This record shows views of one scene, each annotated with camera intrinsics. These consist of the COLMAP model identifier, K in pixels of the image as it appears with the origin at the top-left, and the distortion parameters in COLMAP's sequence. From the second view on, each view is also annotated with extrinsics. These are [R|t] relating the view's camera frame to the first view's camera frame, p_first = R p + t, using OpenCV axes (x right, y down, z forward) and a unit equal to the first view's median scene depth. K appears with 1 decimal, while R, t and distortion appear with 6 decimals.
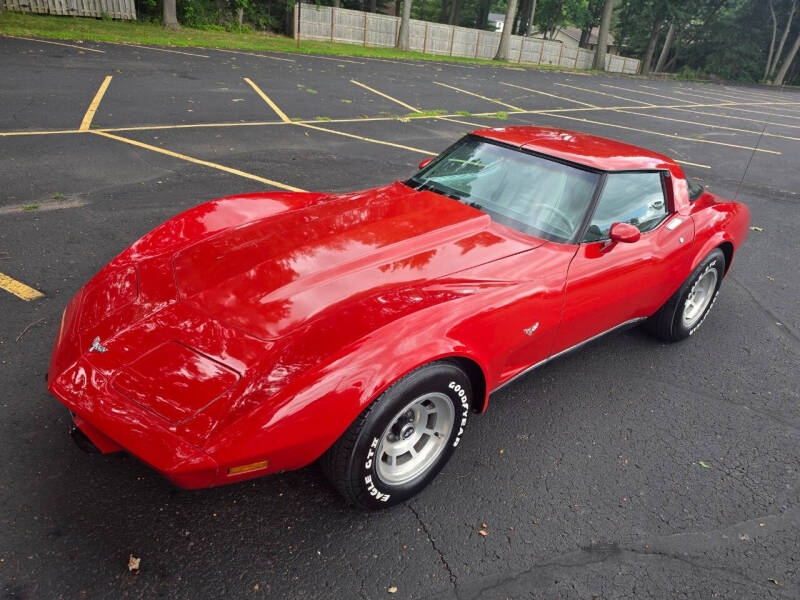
lens RADIAL K [[568.9, 0, 397.4], [0, 568.9, 304.2], [0, 0, 1]] dist [0.012391, -0.016538]
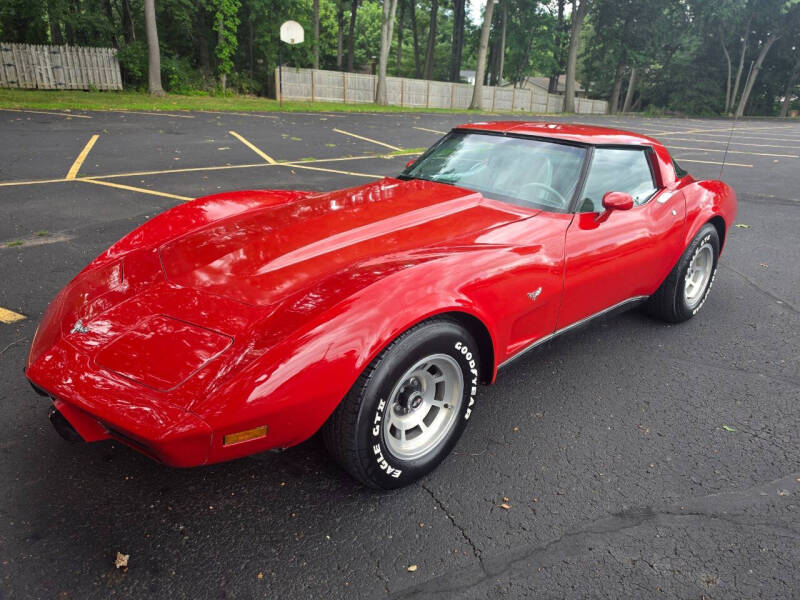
lens RADIAL K [[568.9, 0, 402.9], [0, 568.9, 288.3], [0, 0, 1]] dist [0.012391, -0.016538]
pose [[0.997322, -0.068554, 0.025484, -0.008276], [0.071056, 0.990752, -0.115591, 0.087907], [-0.017325, 0.117092, 0.992970, 0.028561]]
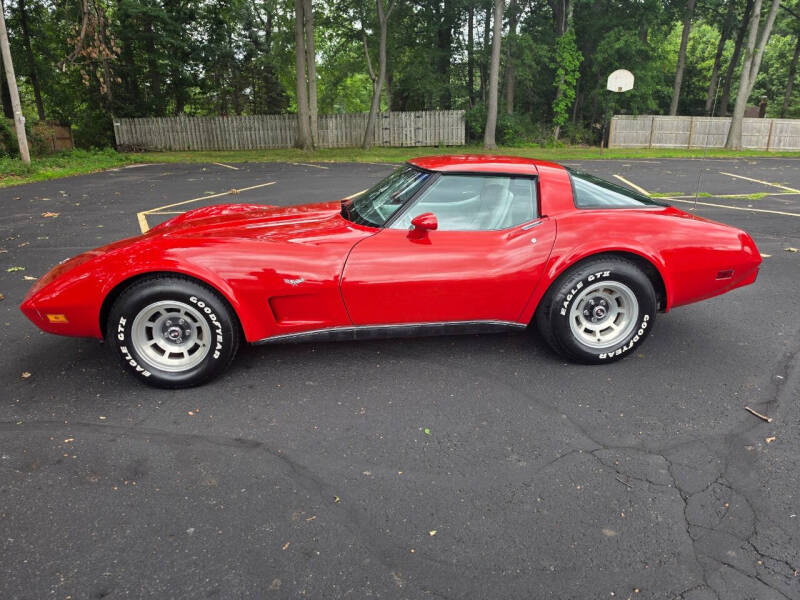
lens RADIAL K [[568.9, 0, 398.5], [0, 568.9, 306.5], [0, 0, 1]] dist [0.012391, -0.016538]
pose [[0.825825, 0.062122, -0.560495, 0.758302], [-0.167395, 0.976120, -0.138449, 0.156788], [0.538509, 0.208159, 0.816503, 0.079009]]
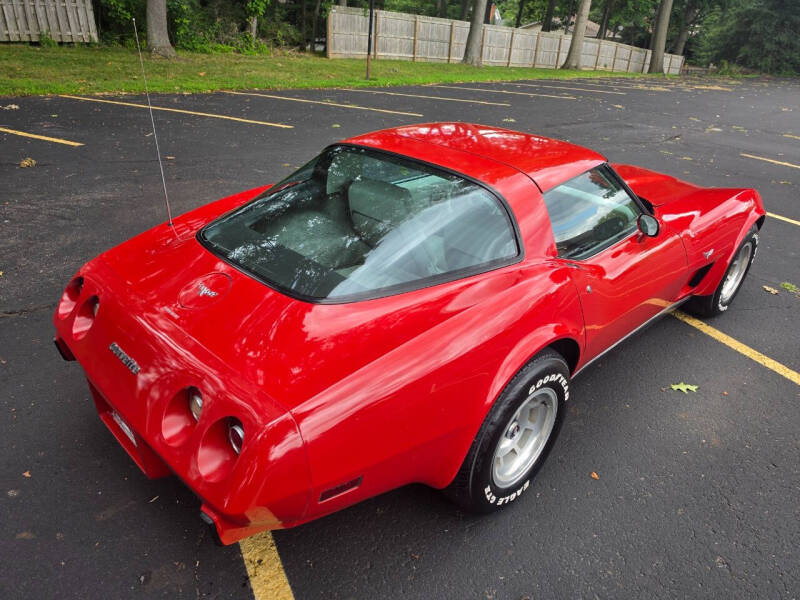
lens RADIAL K [[568.9, 0, 407.1], [0, 568.9, 295.2], [0, 0, 1]] dist [0.012391, -0.016538]
pose [[0.992425, -0.079363, 0.093777, -1.286323], [0.079740, 0.996816, -0.000275, -1.247927], [-0.093457, 0.007751, 0.995593, 2.234859]]
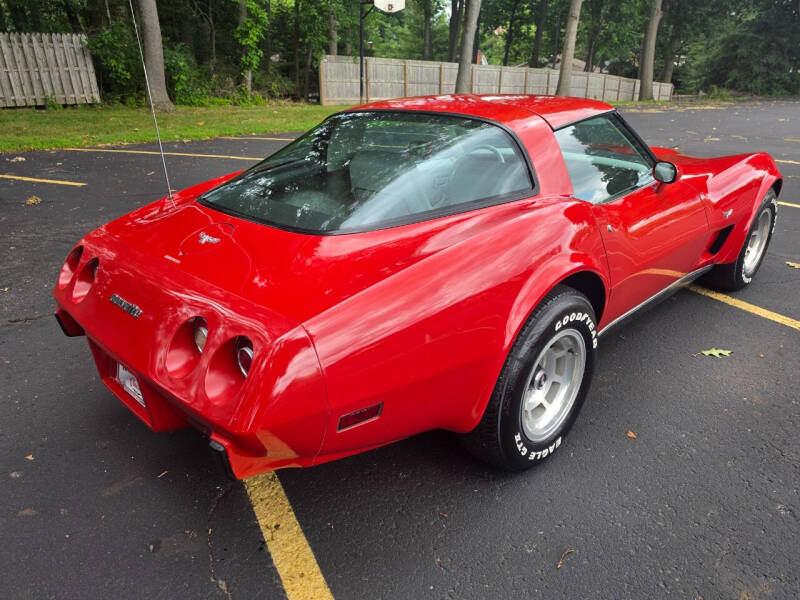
lens RADIAL K [[568.9, 0, 394.0], [0, 568.9, 306.0], [0, 0, 1]] dist [0.012391, -0.016538]
pose [[0.988571, -0.133615, 0.069812, -1.299569], [0.138257, 0.988160, -0.066515, -1.164669], [-0.060098, 0.075407, 0.995340, 2.265185]]
